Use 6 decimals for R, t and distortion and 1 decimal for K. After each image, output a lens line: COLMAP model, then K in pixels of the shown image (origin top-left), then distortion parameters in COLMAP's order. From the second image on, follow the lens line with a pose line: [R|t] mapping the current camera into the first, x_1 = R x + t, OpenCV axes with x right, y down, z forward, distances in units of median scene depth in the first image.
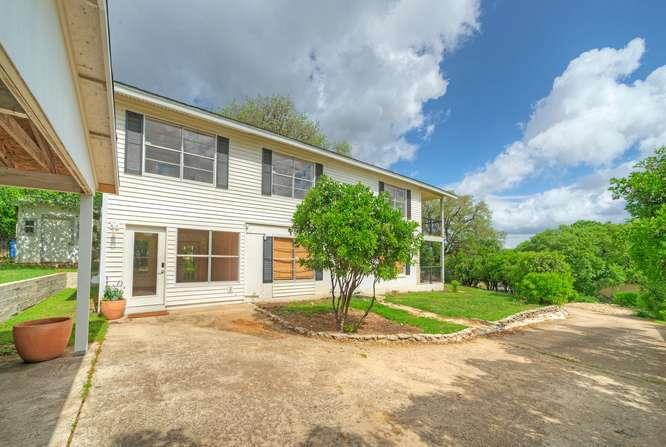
lens RADIAL K [[255.5, 0, 333.1], [0, 255.5, 255.4], [0, 0, 1]] dist [0.000313, 0.000152]
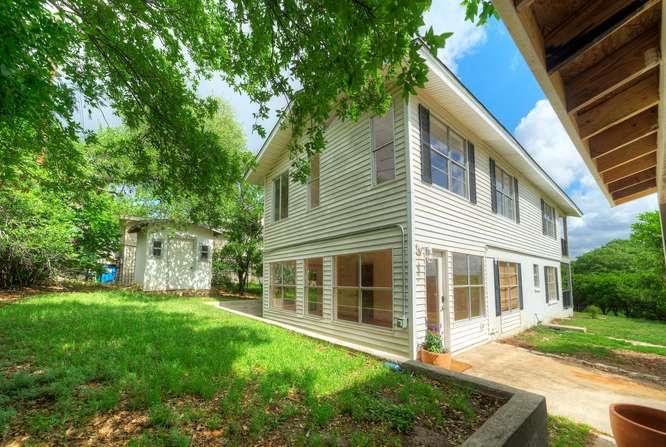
lens RADIAL K [[255.5, 0, 333.1], [0, 255.5, 255.4], [0, 0, 1]] dist [0.000313, 0.000152]
pose [[0.999743, -0.002629, 0.022517, -0.931876], [0.004302, 0.997205, -0.074593, -0.035727], [-0.022258, 0.074671, 0.996960, 0.196979]]
